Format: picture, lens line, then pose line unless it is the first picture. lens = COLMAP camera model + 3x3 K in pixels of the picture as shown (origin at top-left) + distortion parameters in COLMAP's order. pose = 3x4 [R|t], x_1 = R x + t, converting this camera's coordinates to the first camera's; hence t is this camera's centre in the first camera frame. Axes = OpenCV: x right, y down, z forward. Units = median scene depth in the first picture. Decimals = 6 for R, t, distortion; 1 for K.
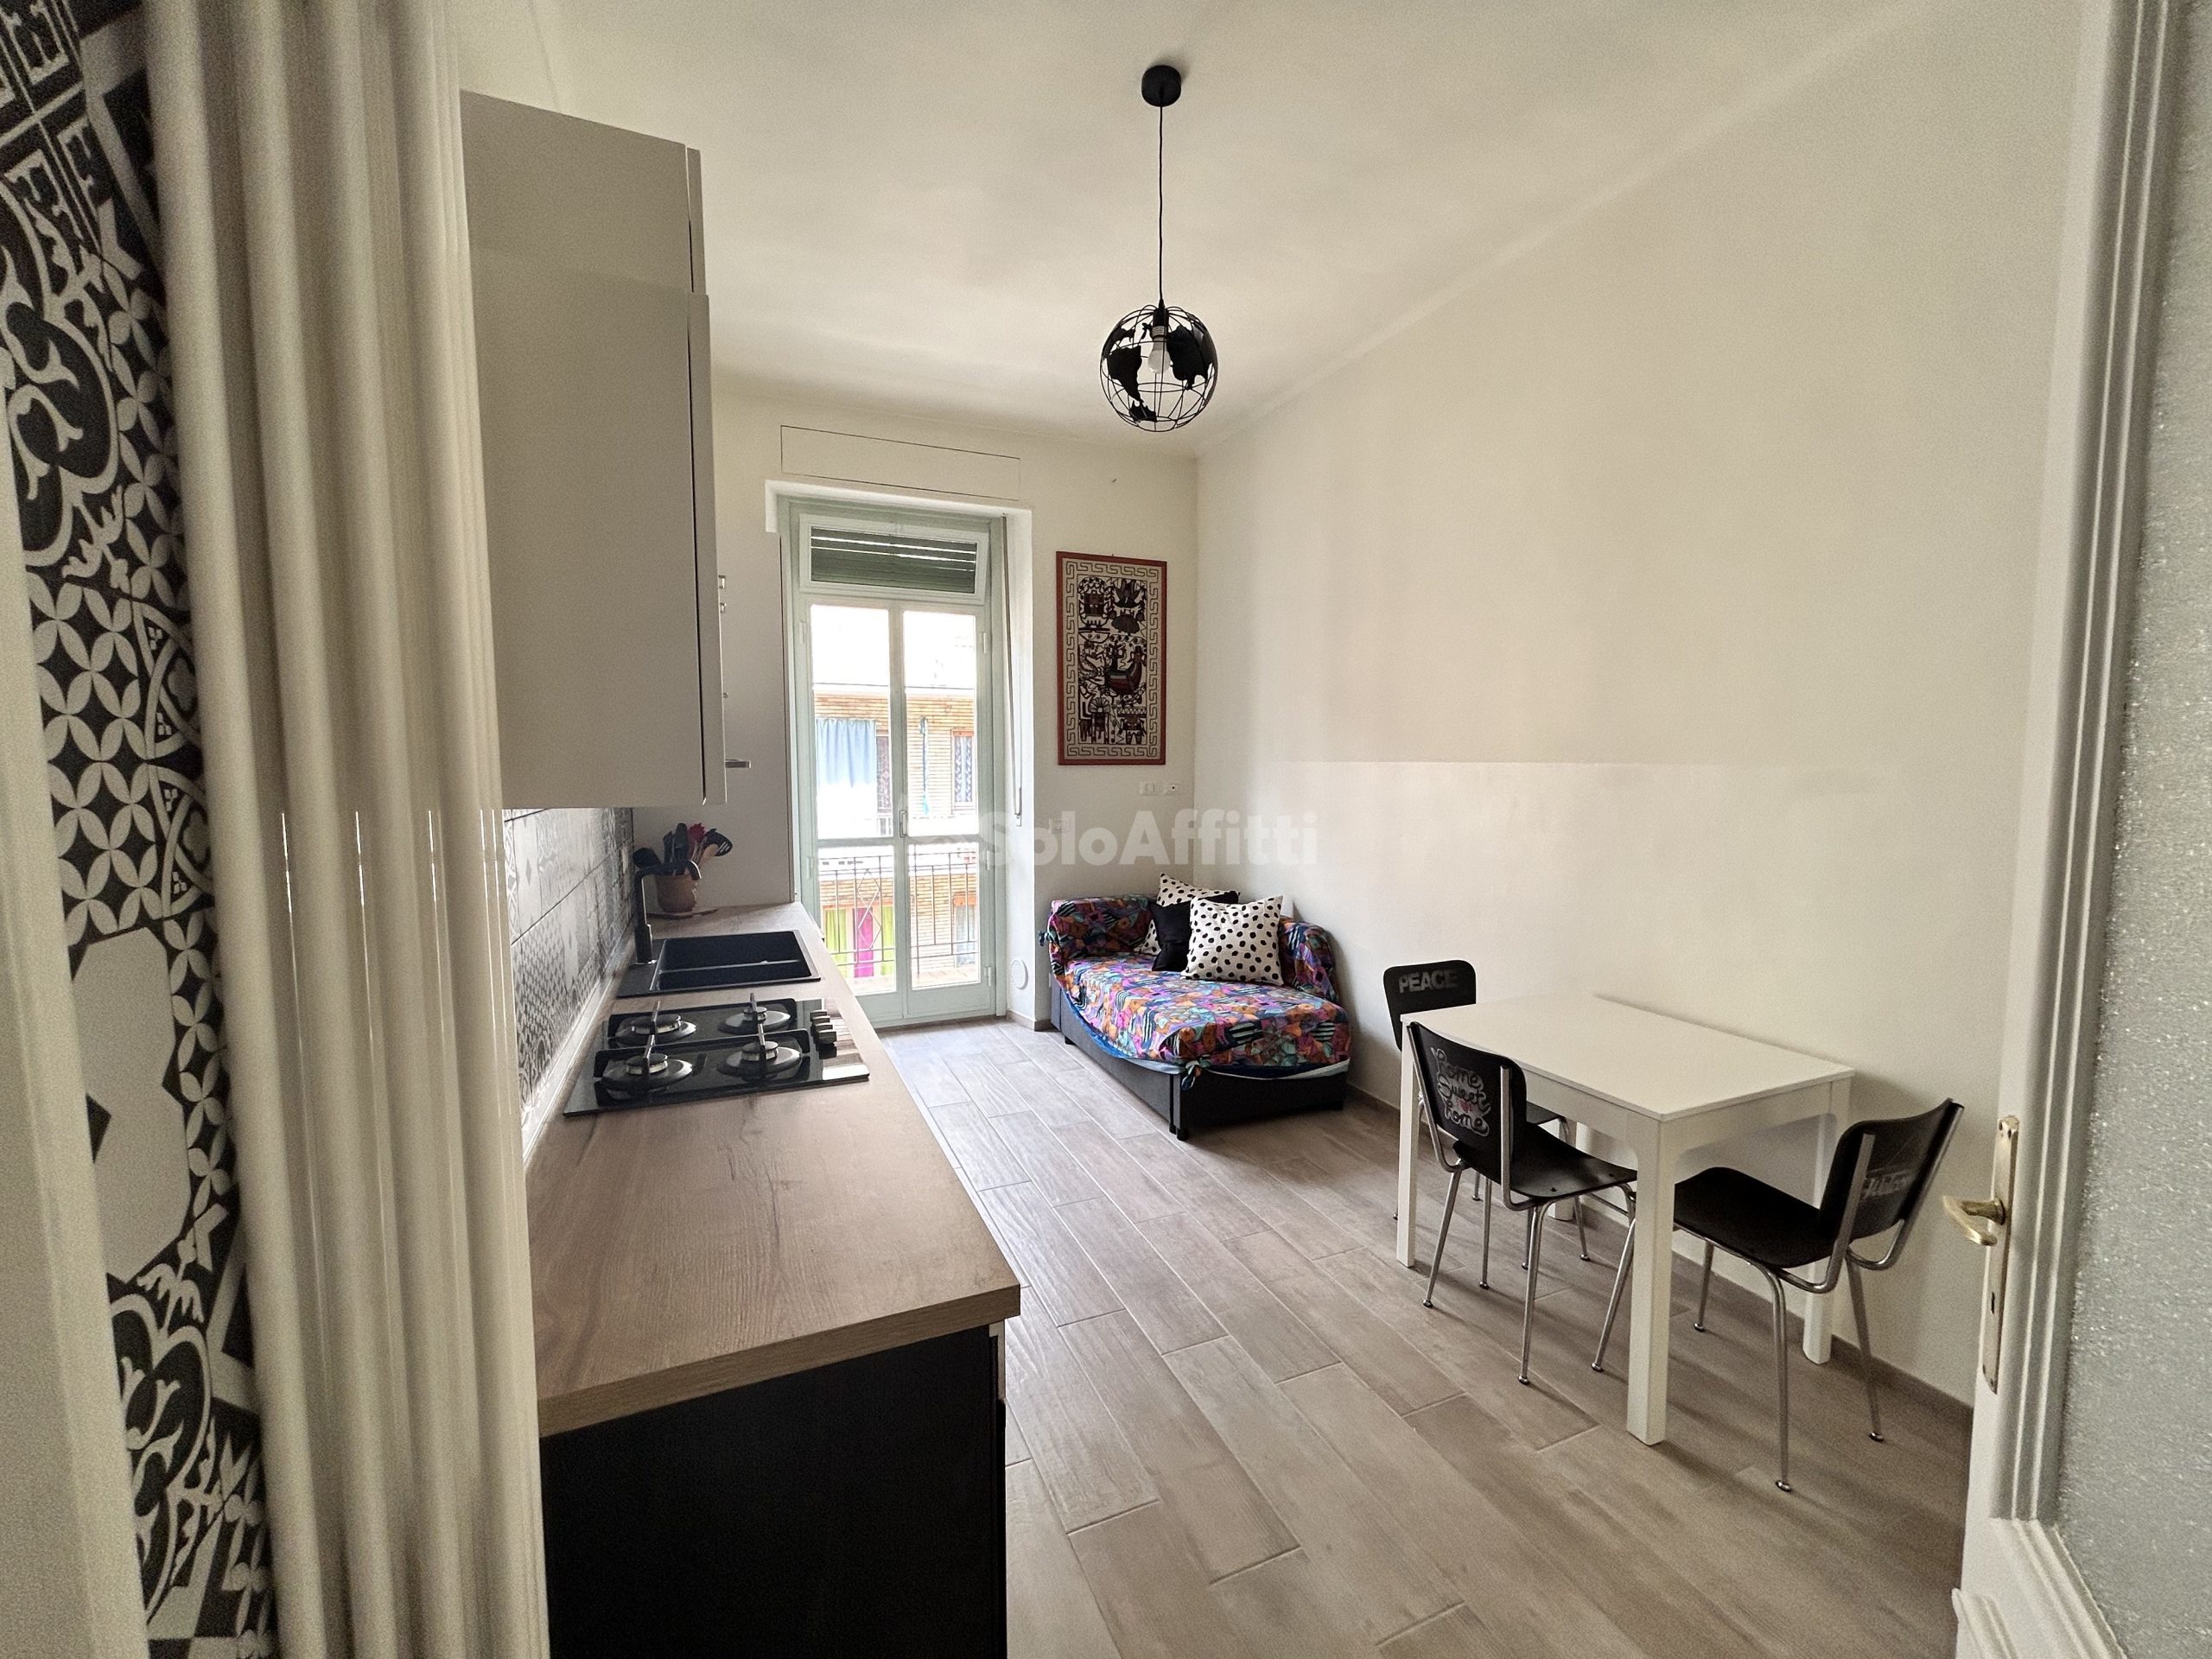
lens RADIAL K [[894.4, 0, 1096.9], [0, 894.4, 827.4], [0, 0, 1]] dist [-0.003298, 0.000072]
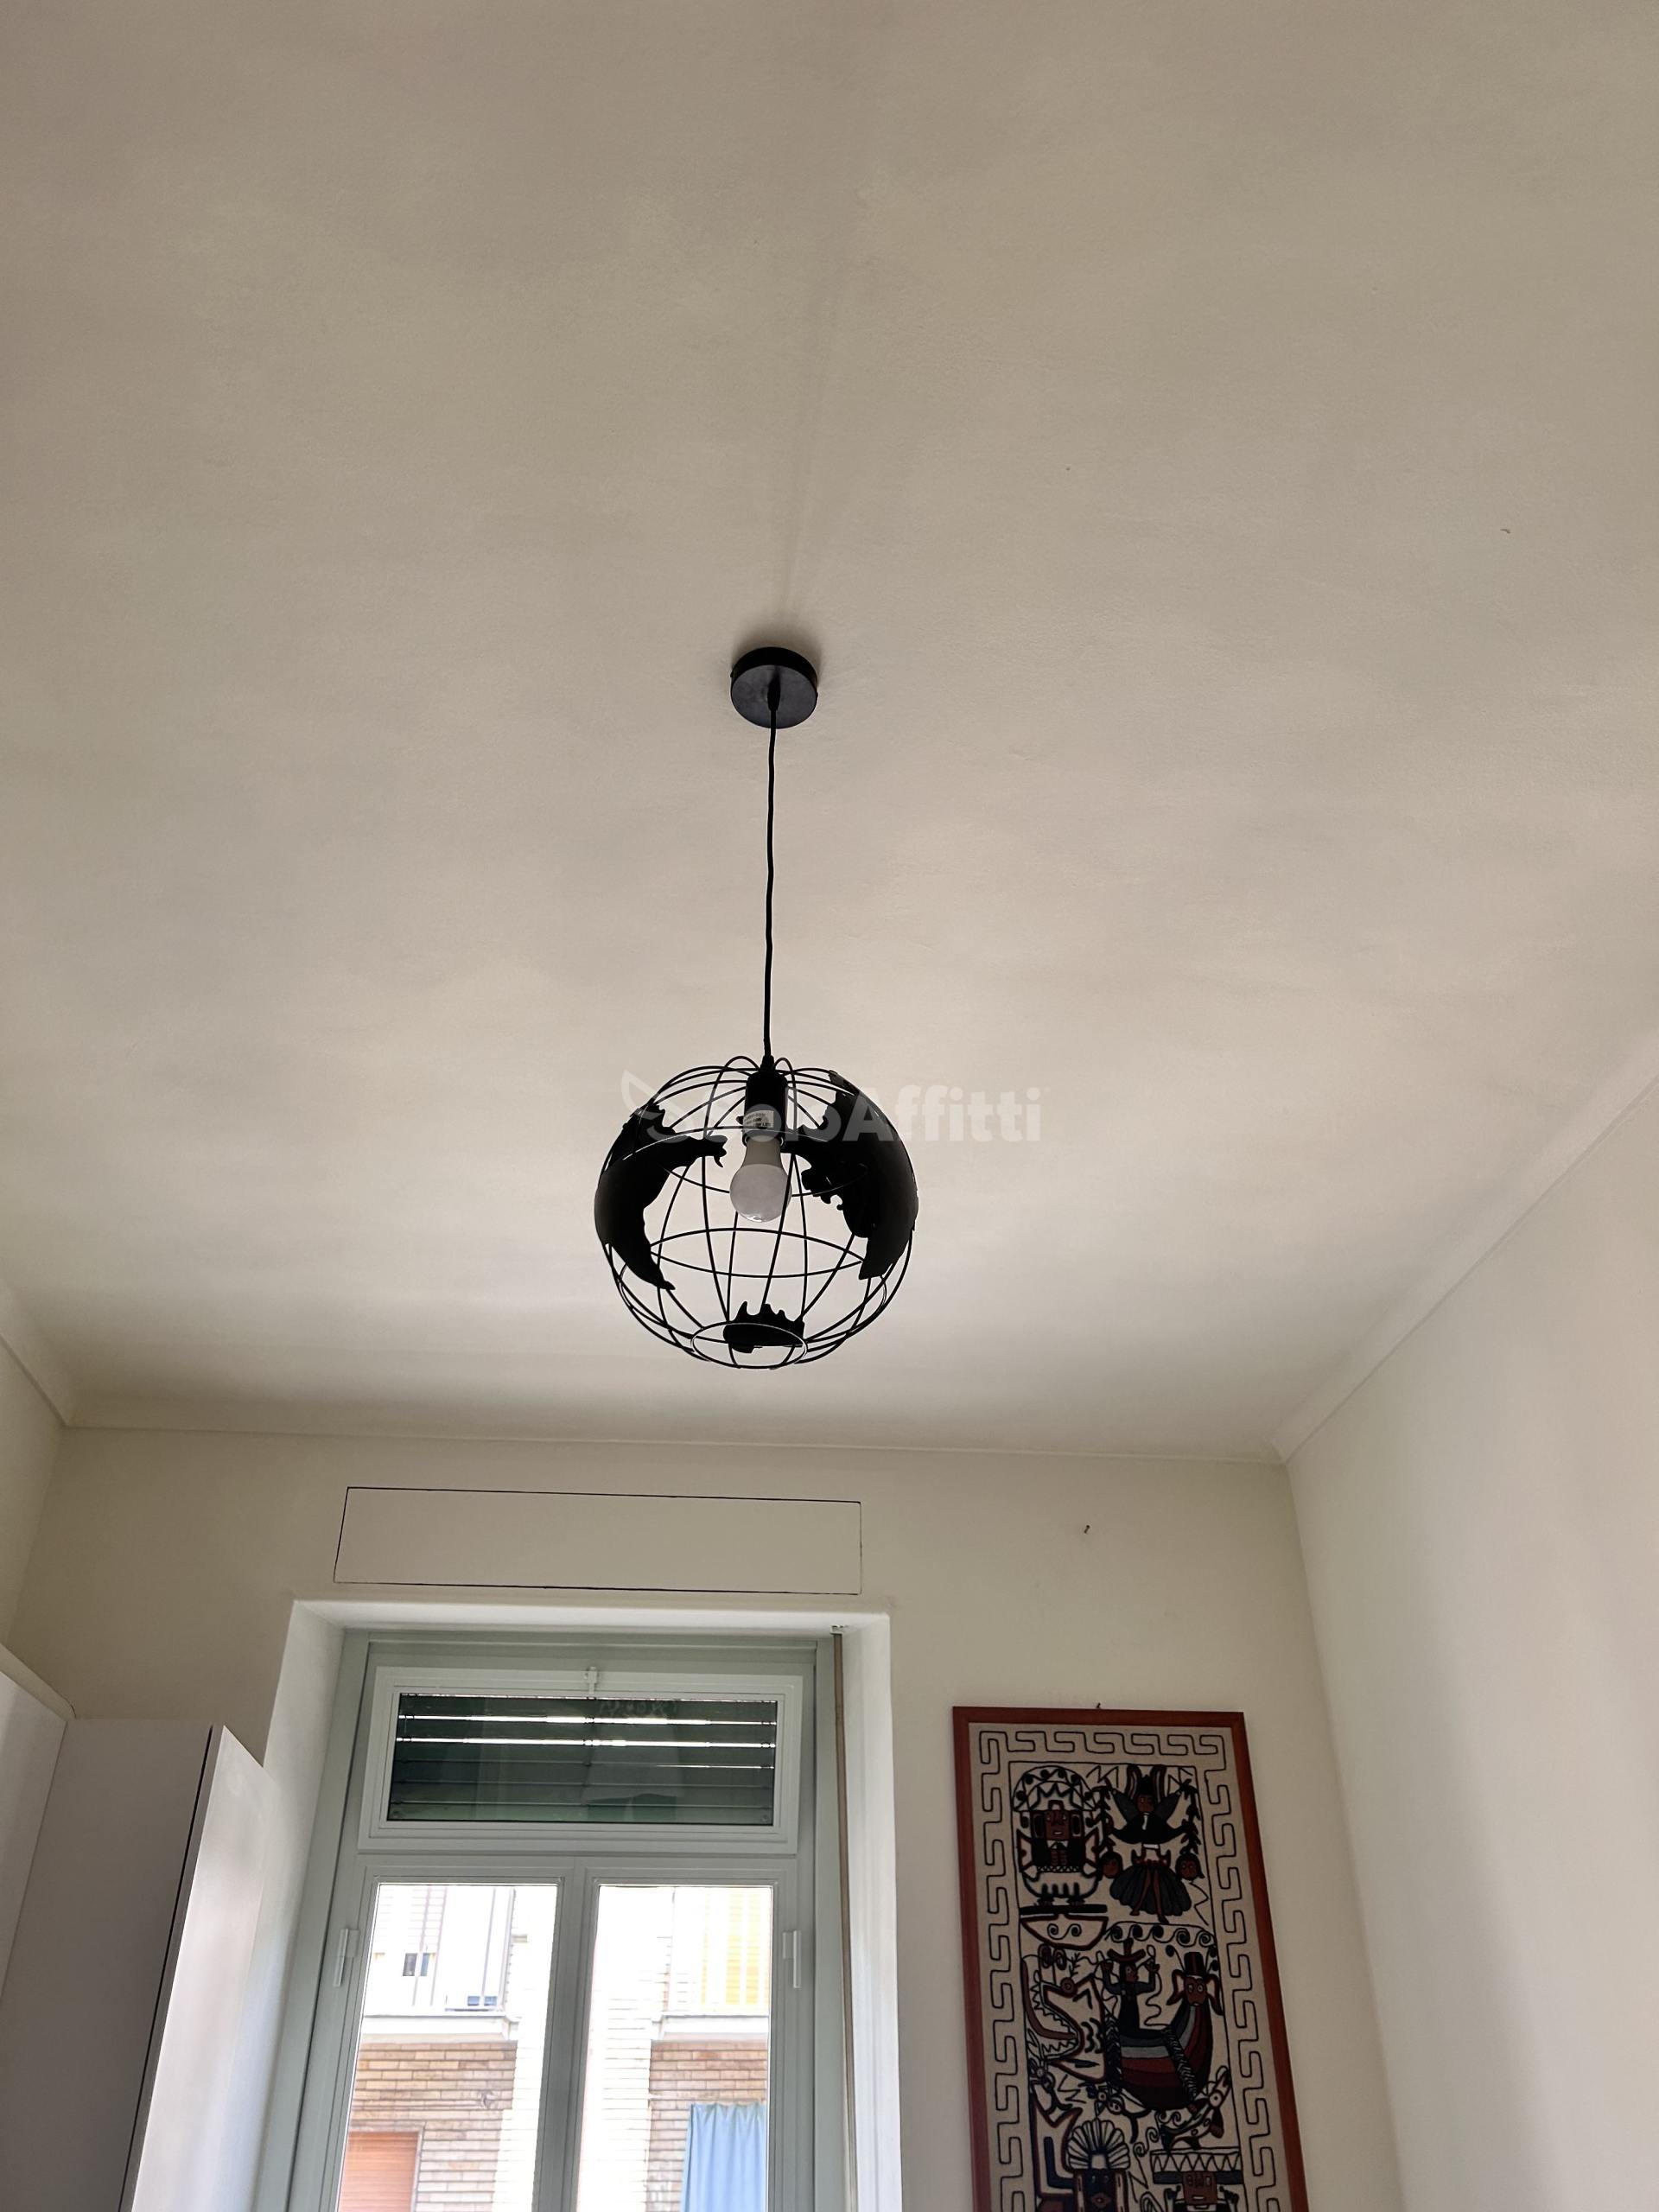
lens RADIAL K [[1667.8, 0, 833.8], [0, 1667.8, 1099.7], [0, 0, 1]] dist [0.052359, -0.036809]
pose [[0.959564, -0.157290, -0.233444, 0.125976], [-0.013162, 0.803340, -0.595376, -0.069625], [0.281181, 0.574374, 0.768786, 0.220571]]
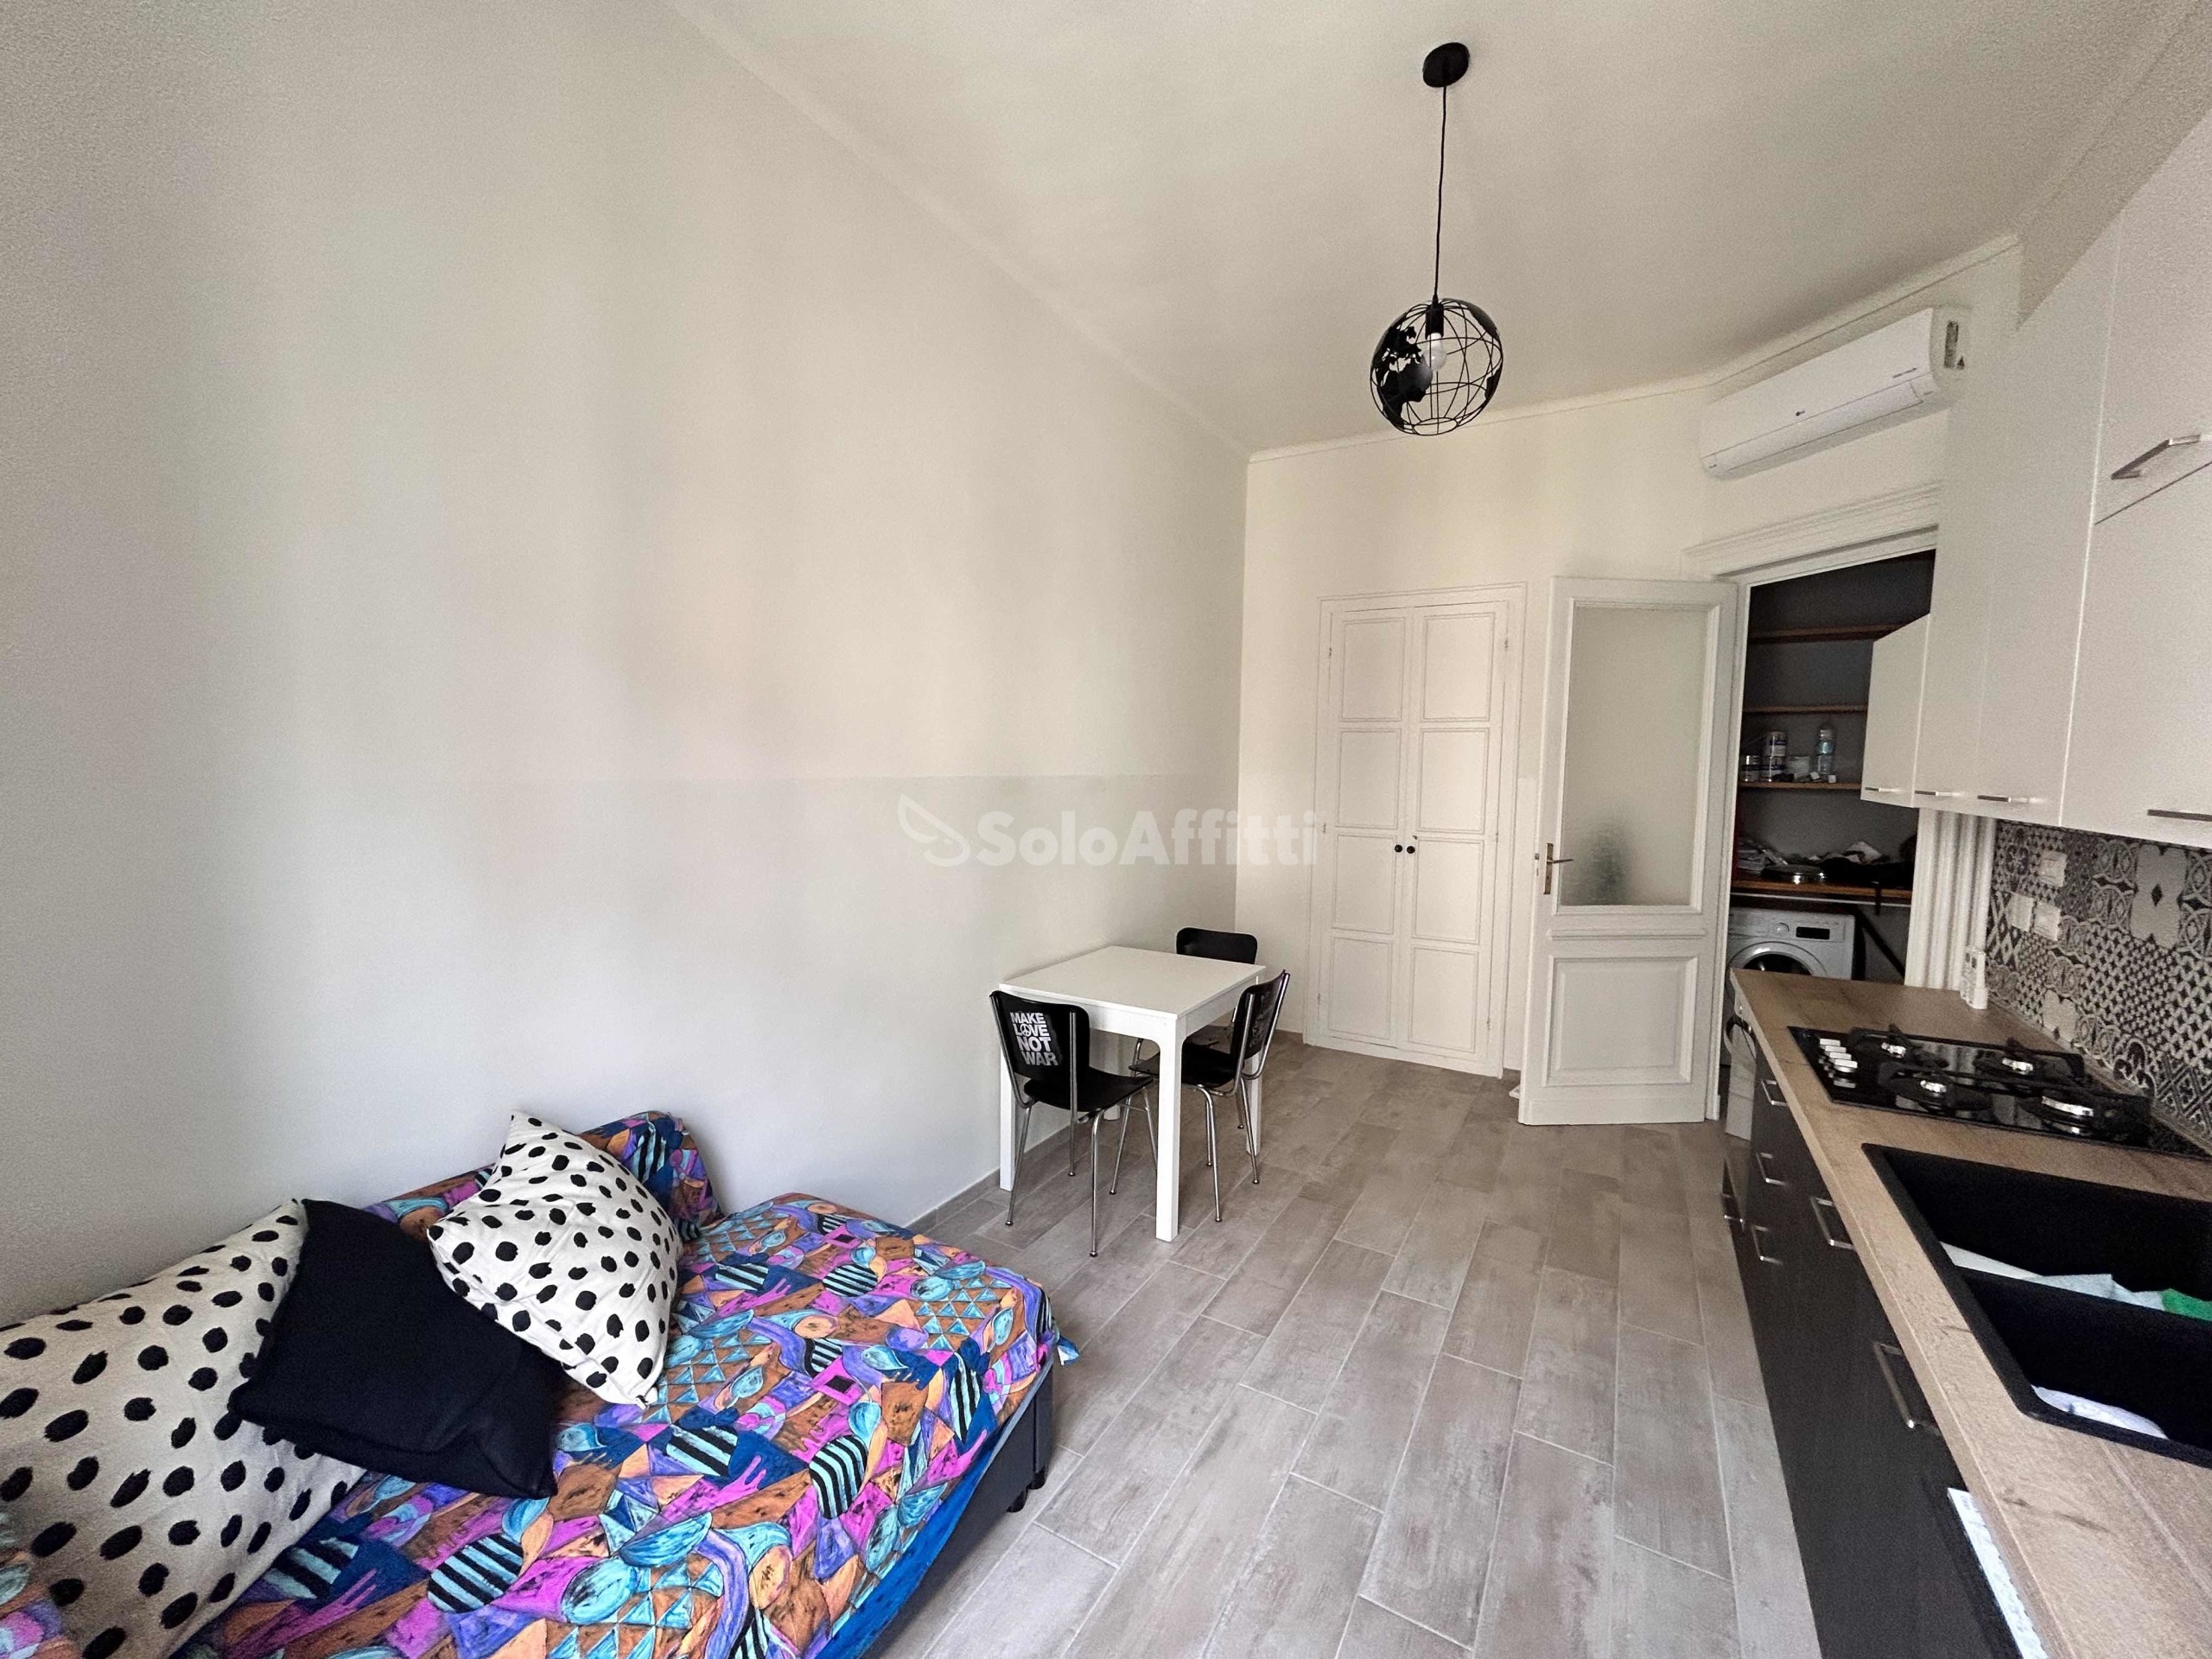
lens RADIAL K [[894.4, 0, 1118.1], [0, 894.4, 829.6], [0, 0, 1]] dist [-0.003298, 0.000072]
pose [[-0.604164, -0.069638, 0.793811, -0.242745], [0.045432, 0.991543, 0.121562, -0.076222], [-0.795564, 0.109508, -0.595891, 0.898887]]
